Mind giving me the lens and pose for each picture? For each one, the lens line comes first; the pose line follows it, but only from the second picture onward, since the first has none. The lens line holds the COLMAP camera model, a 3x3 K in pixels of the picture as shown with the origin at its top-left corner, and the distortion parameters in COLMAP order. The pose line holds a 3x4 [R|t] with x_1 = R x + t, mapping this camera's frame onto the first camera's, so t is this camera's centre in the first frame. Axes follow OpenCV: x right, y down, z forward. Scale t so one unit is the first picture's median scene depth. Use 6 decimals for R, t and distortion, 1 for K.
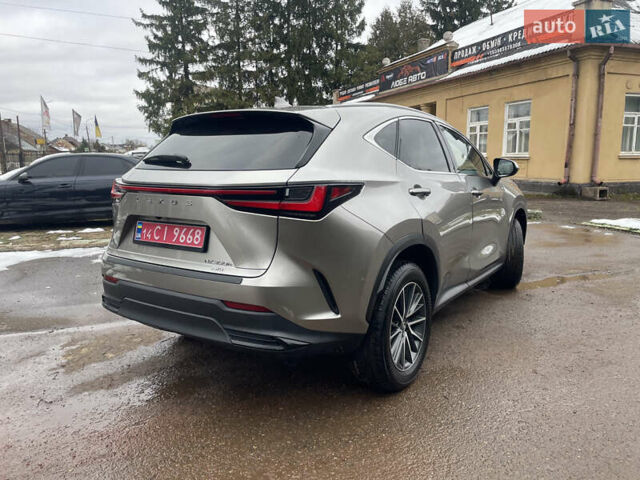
lens RADIAL K [[536.4, 0, 322.9], [0, 536.4, 242.8], [0, 0, 1]] dist [0.129069, -0.171634]
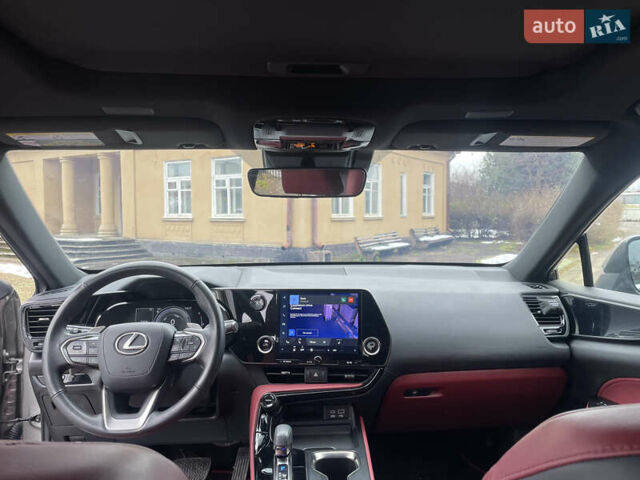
lens RADIAL K [[536.4, 0, 322.9], [0, 536.4, 242.8], [0, 0, 1]] dist [0.129069, -0.171634]
pose [[0.778223, -0.033402, 0.627099, -0.071747], [0.102319, 0.991985, -0.074140, -0.045721], [-0.619596, 0.121862, 0.775403, 0.278453]]
